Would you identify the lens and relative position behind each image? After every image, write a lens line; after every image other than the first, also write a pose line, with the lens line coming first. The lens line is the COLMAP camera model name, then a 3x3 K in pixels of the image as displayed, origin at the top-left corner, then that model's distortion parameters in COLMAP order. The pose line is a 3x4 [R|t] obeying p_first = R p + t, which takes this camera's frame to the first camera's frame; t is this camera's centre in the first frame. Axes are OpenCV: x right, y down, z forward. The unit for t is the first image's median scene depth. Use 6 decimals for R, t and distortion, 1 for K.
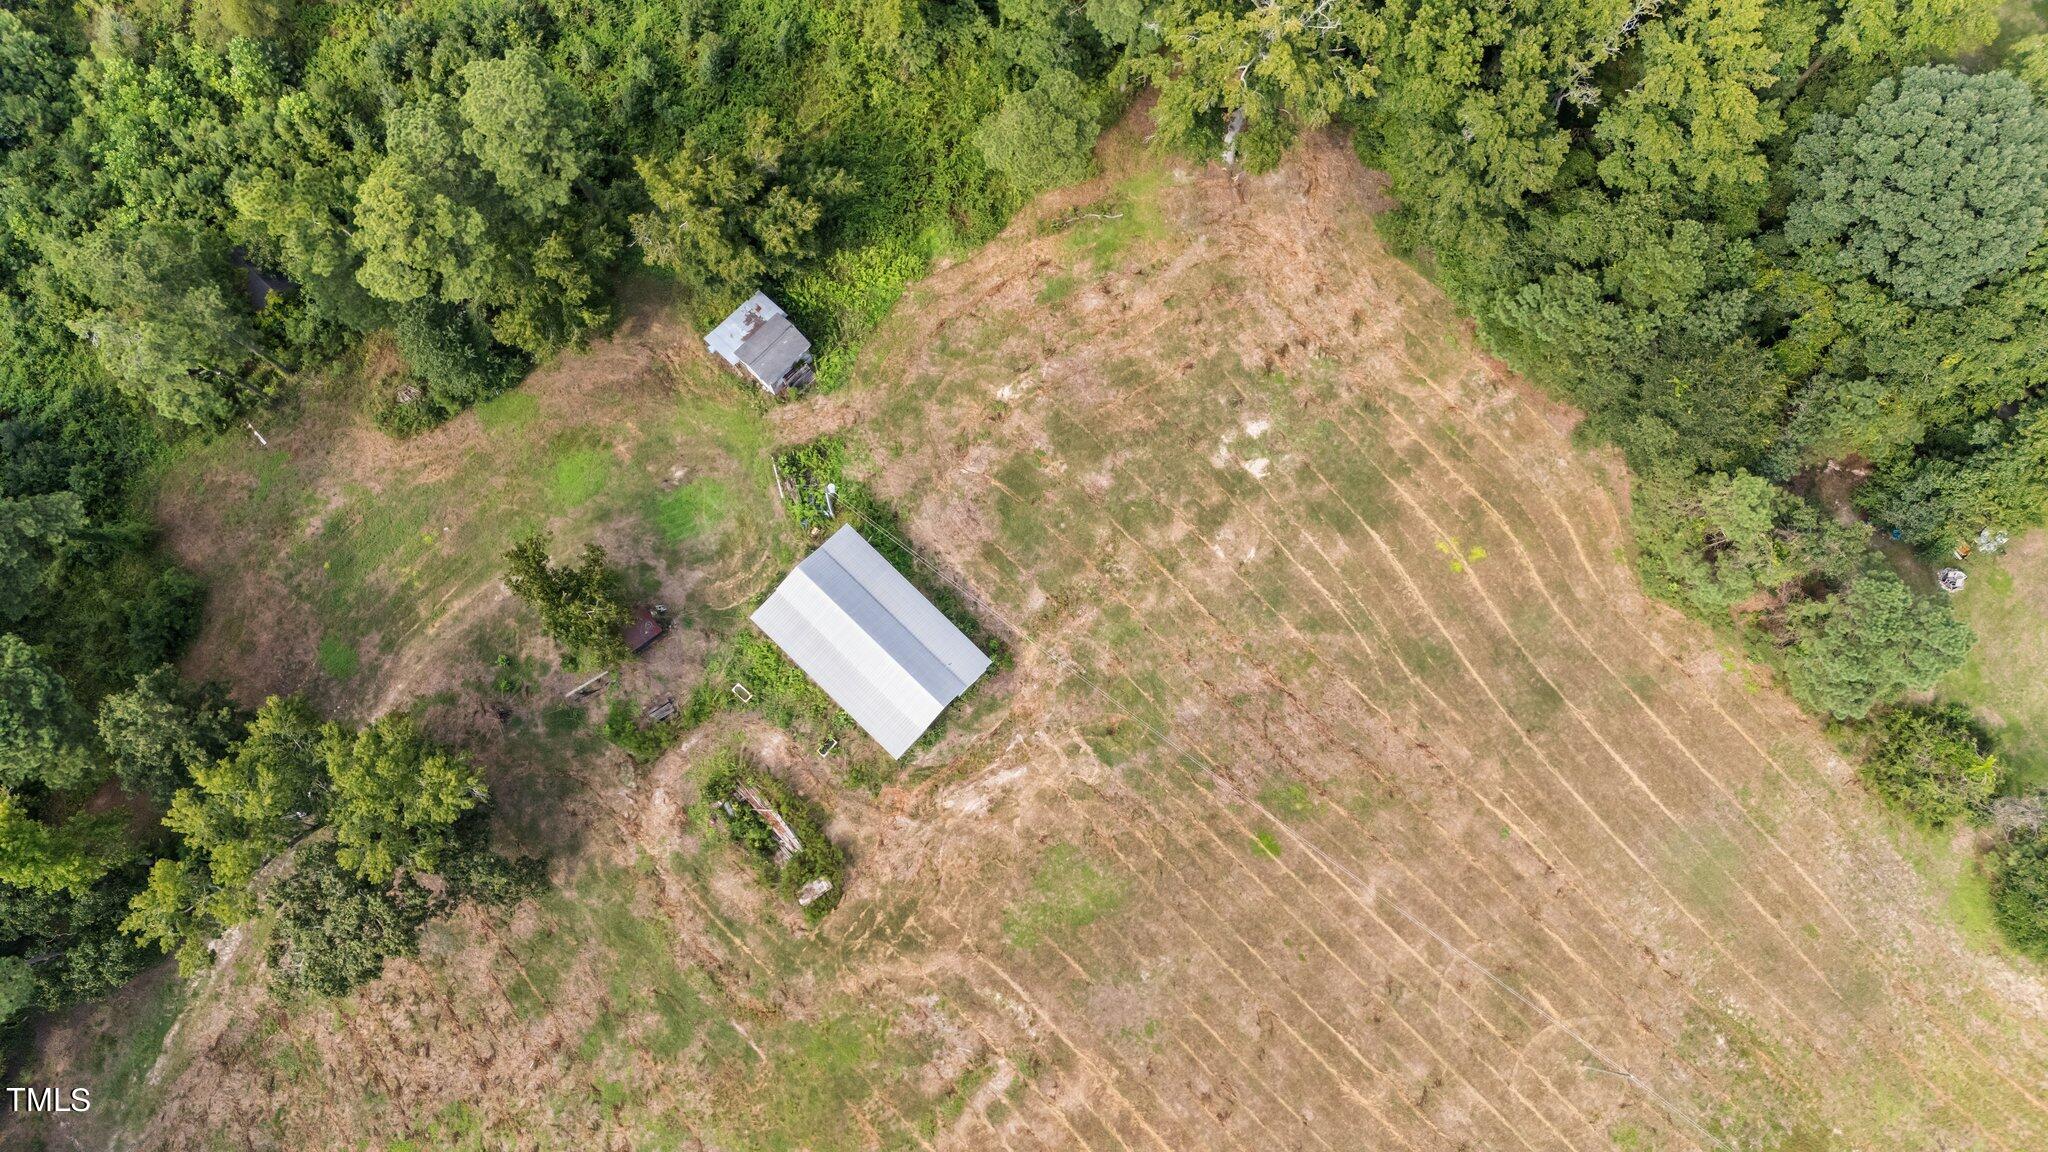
lens RADIAL K [[1506.5, 0, 1035.8], [0, 1506.5, 581.7], [0, 0, 1]] dist [0.082285, -0.092995]
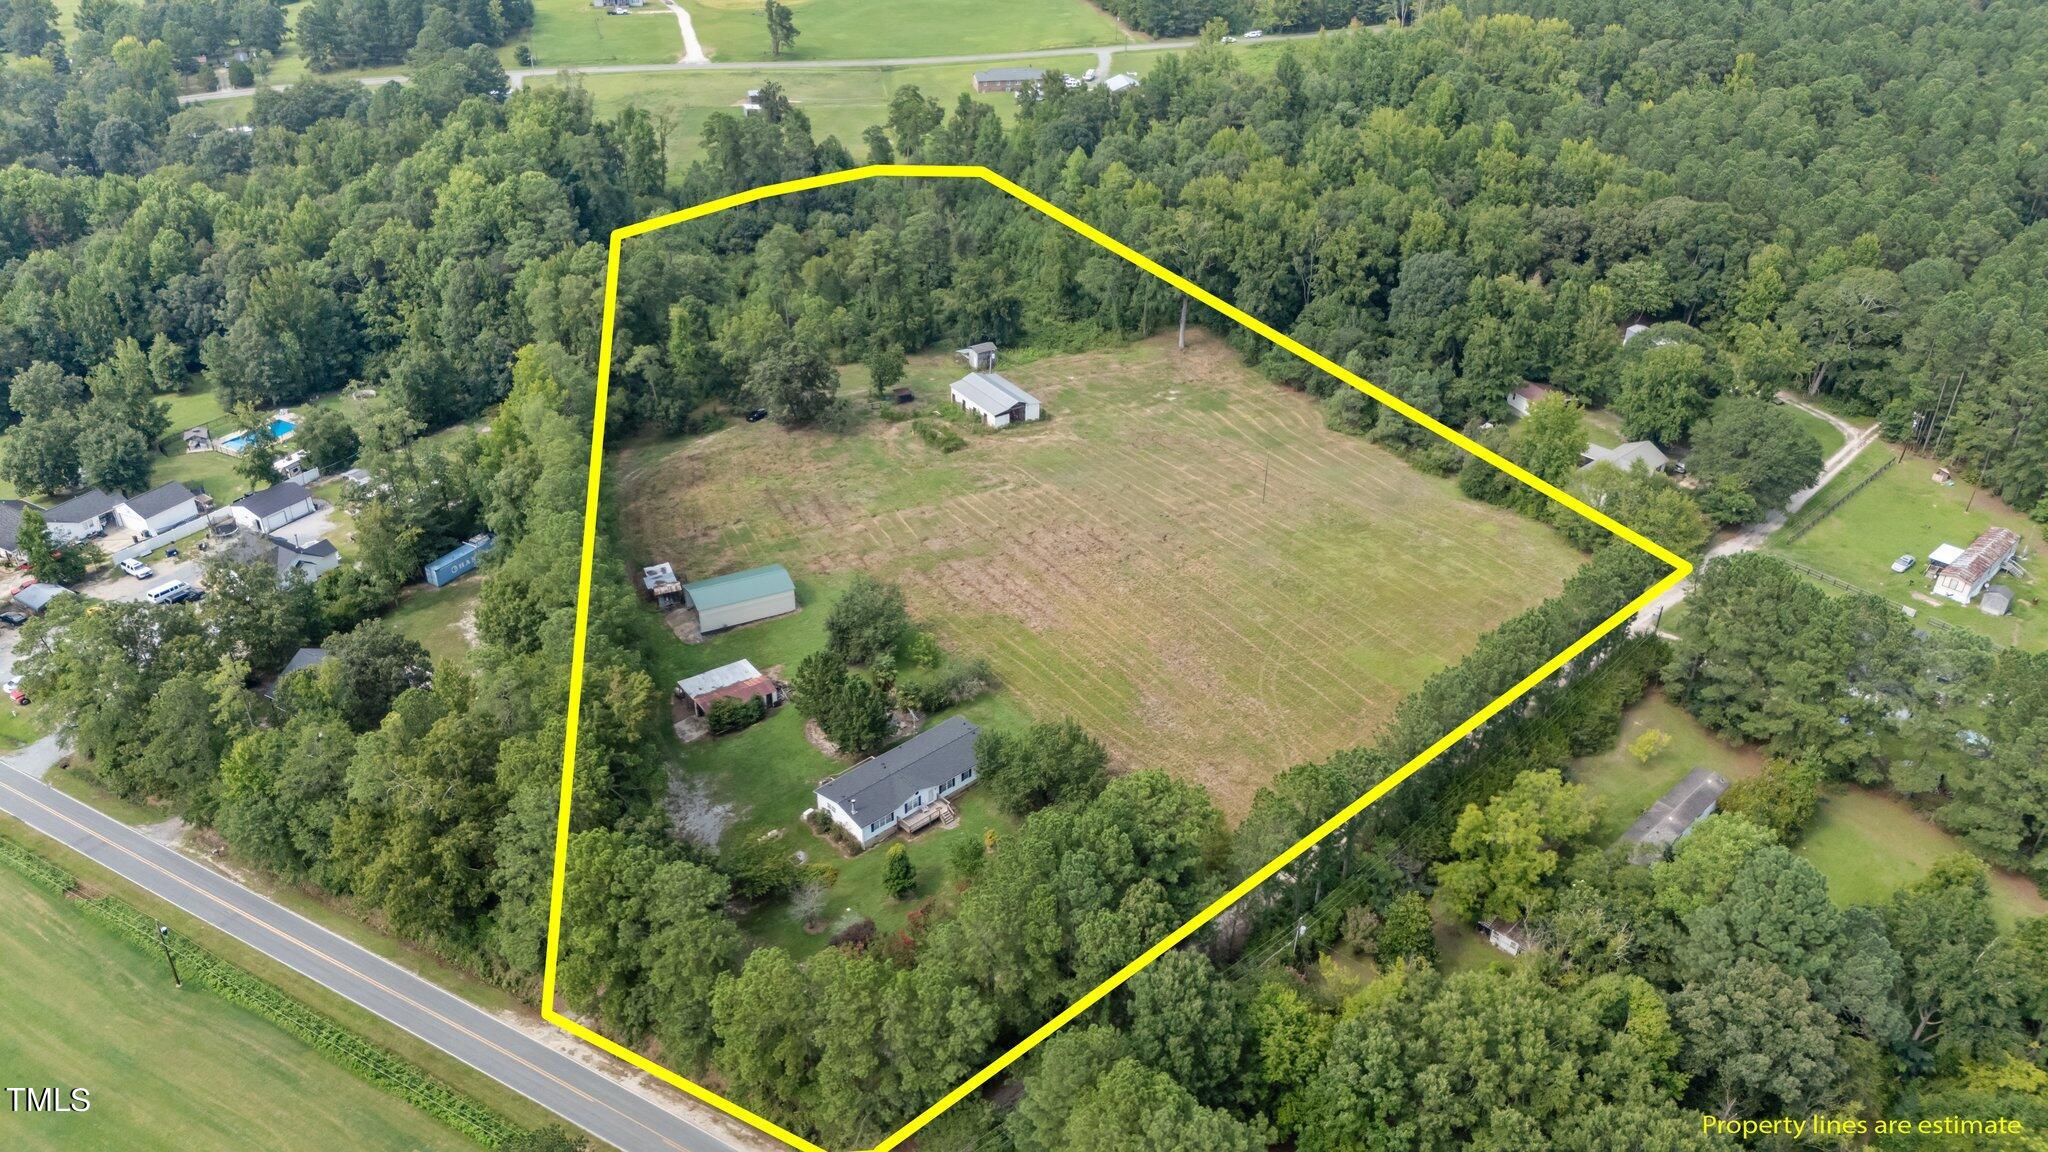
lens RADIAL K [[1506.5, 0, 1040.0], [0, 1506.5, 575.6], [0, 0, 1]] dist [0.082285, -0.092995]
pose [[0.977354, 0.101967, -0.185425, 0.436252], [-0.204758, 0.676902, -0.707021, 1.918706], [0.053421, 0.728977, 0.682451, -0.427828]]
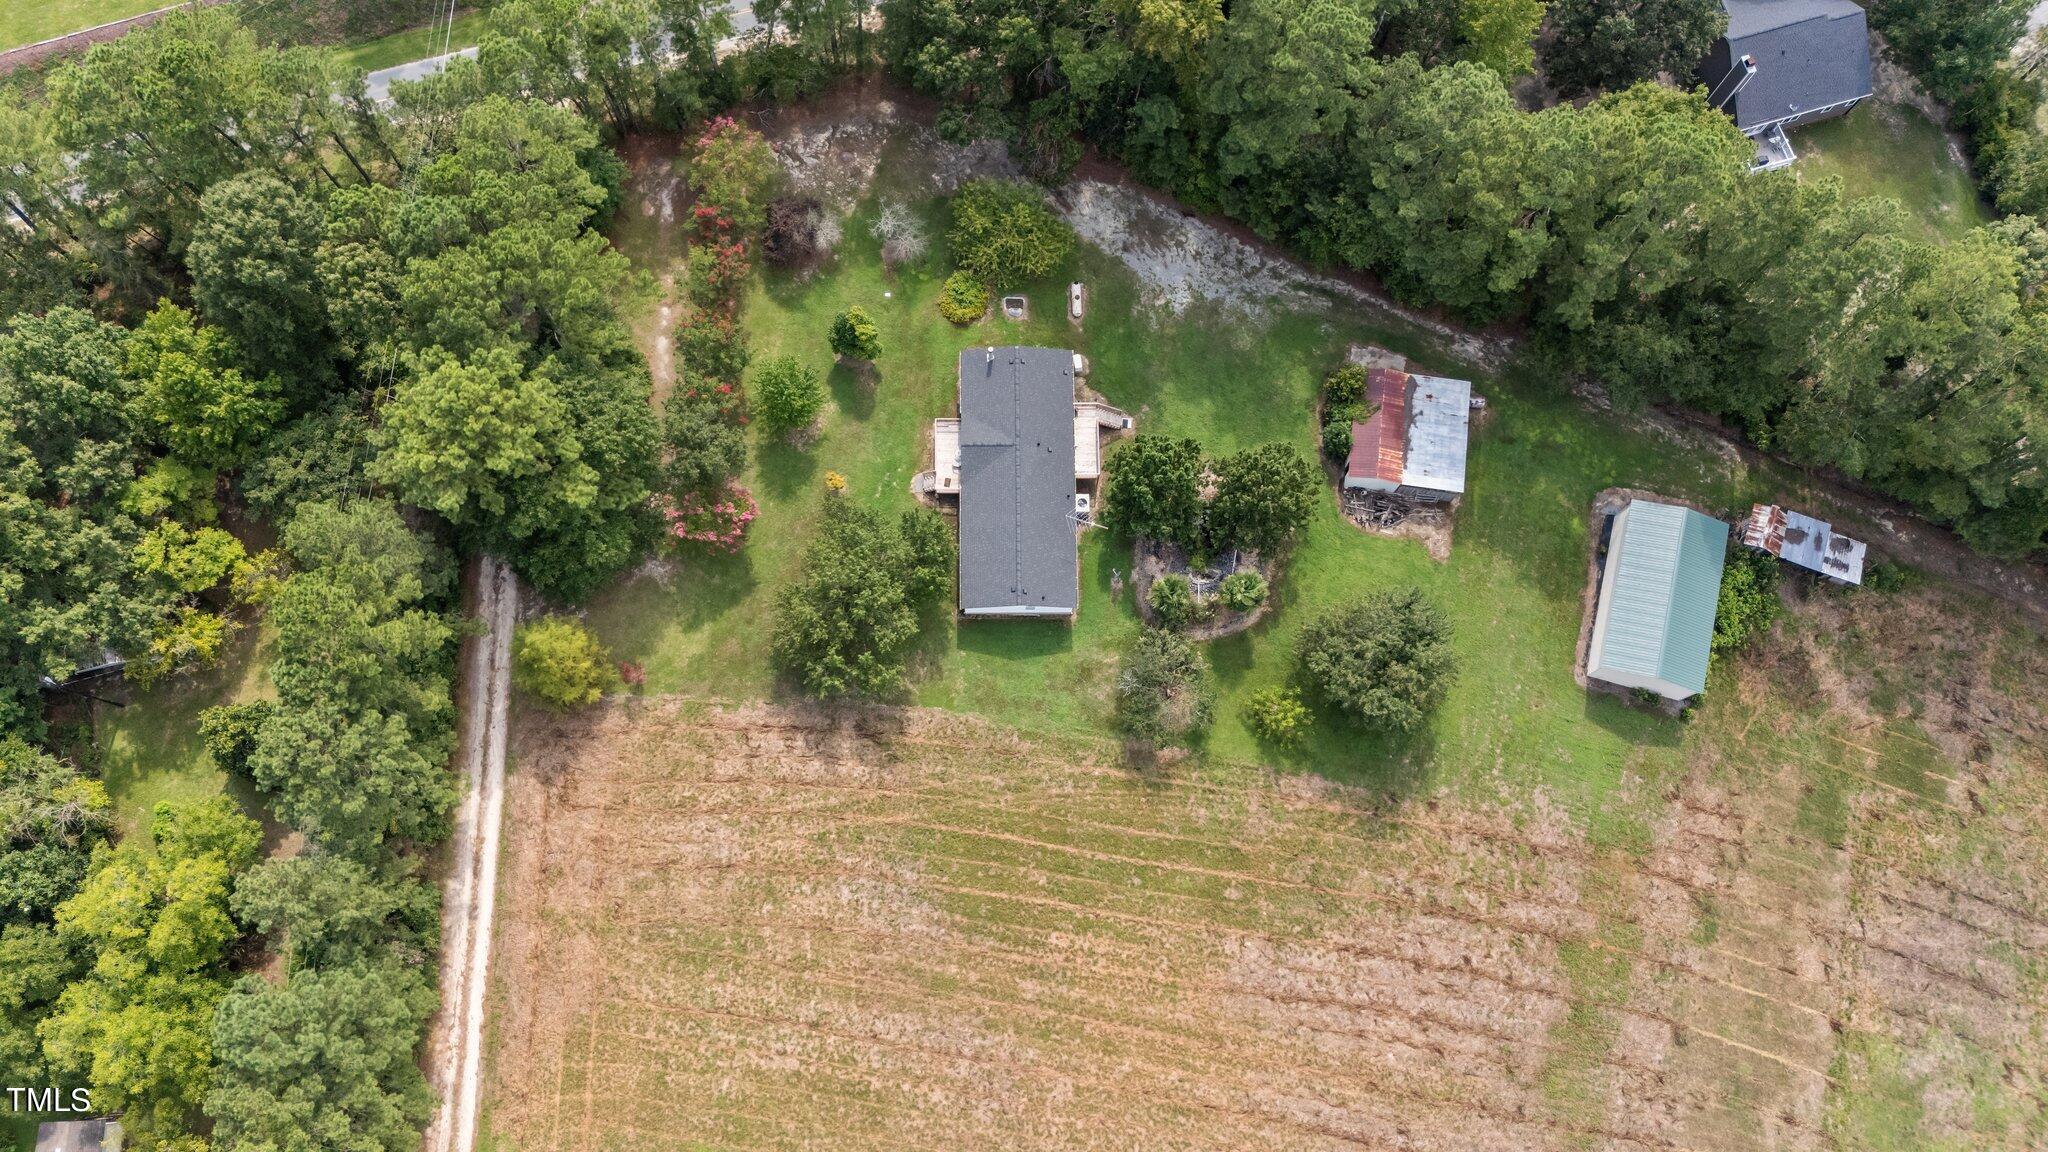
lens RADIAL K [[1506.5, 0, 1032.4], [0, 1506.5, 573.8], [0, 0, 1]] dist [0.082285, -0.092995]
pose [[-0.817831, 0.540589, -0.197273, 0.272600], [-0.569188, -0.709434, 0.415605, 0.527278], [0.084719, 0.452180, 0.887894, -0.119823]]
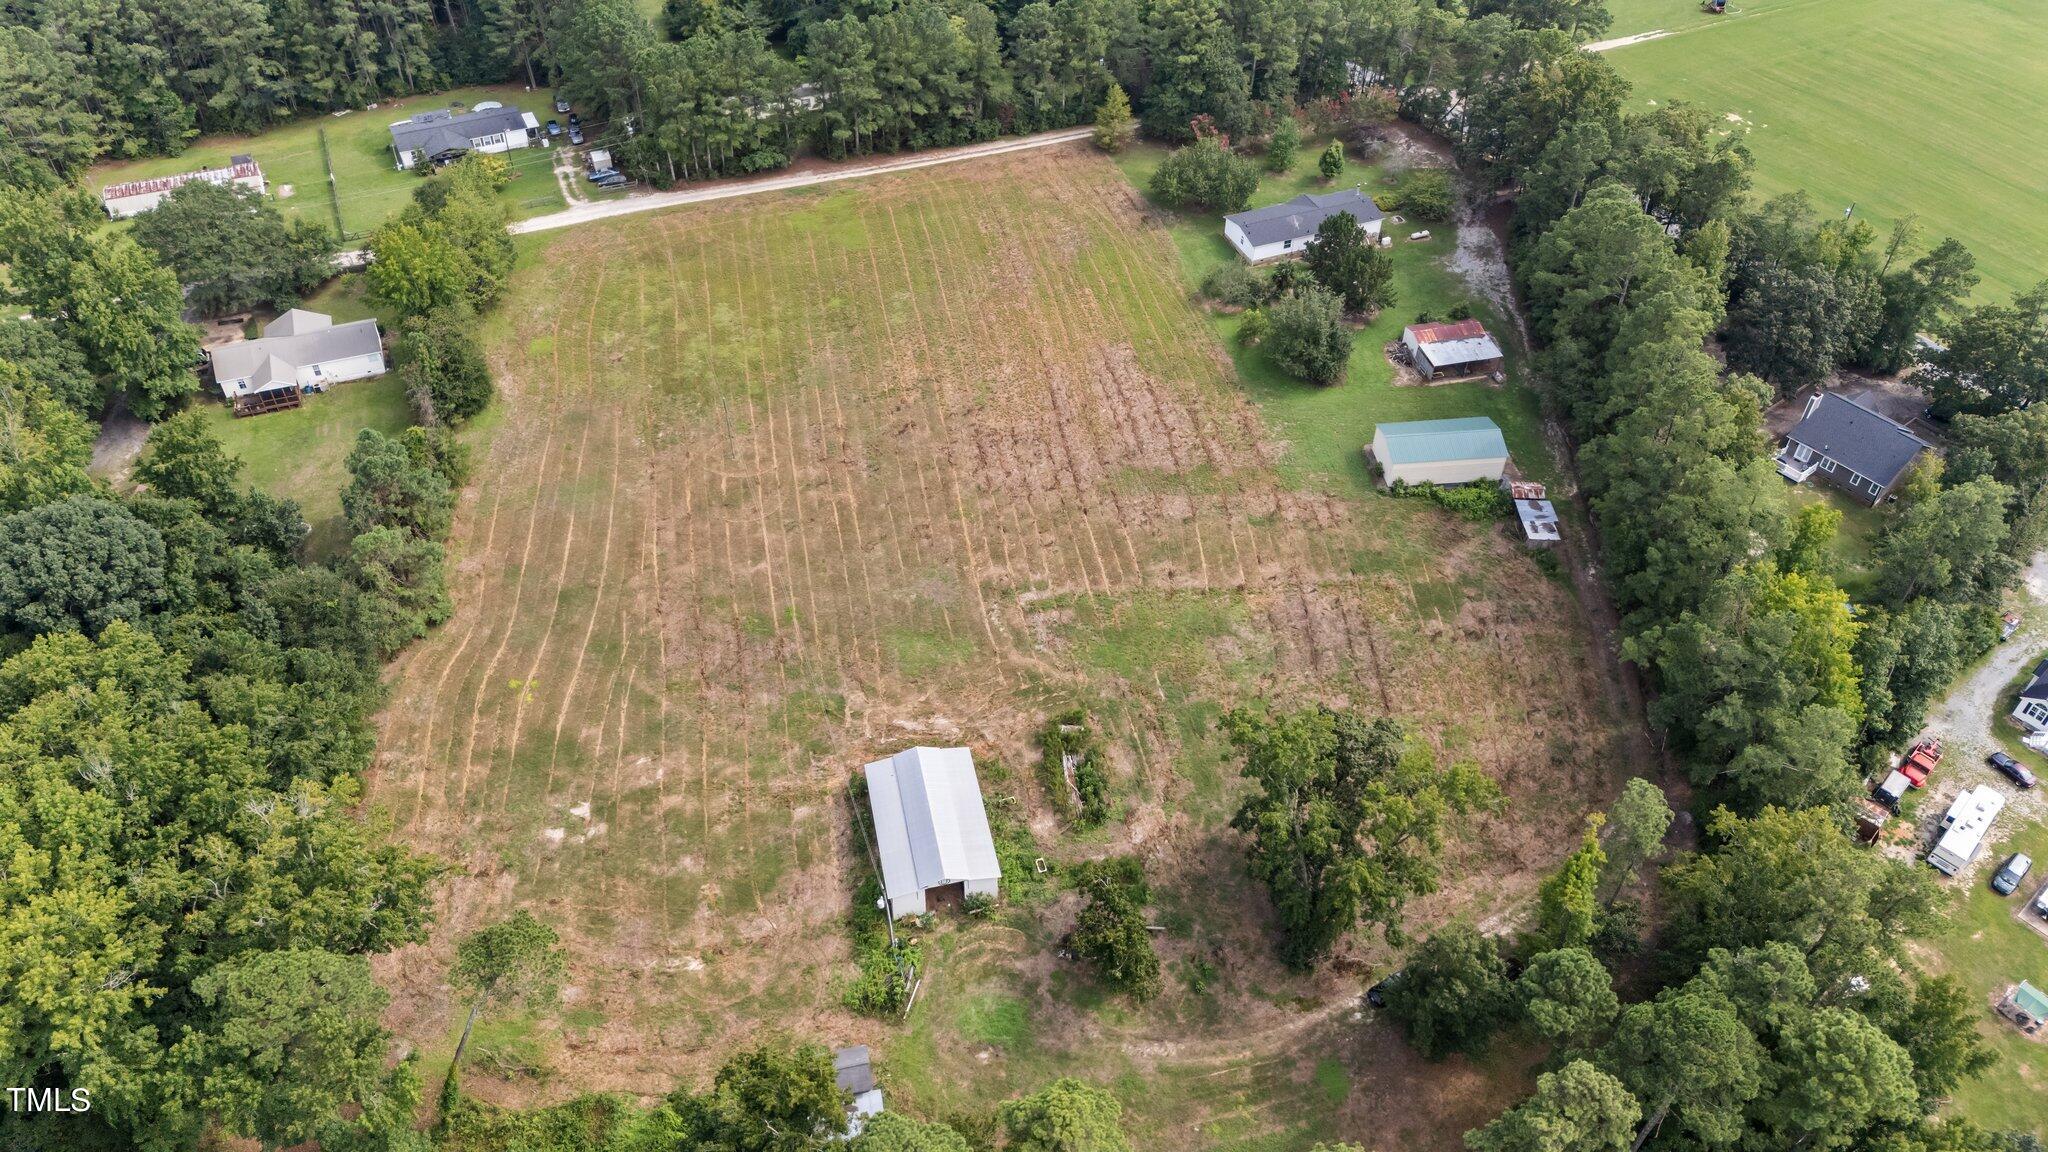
lens RADIAL K [[1506.5, 0, 1027.4], [0, 1506.5, 580.4], [0, 0, 1]] dist [0.082285, -0.092995]
pose [[-0.832096, -0.402970, 0.381091, -0.564430], [0.532909, -0.390472, 0.750693, -0.765702], [-0.153701, 0.827736, 0.539657, 0.160316]]
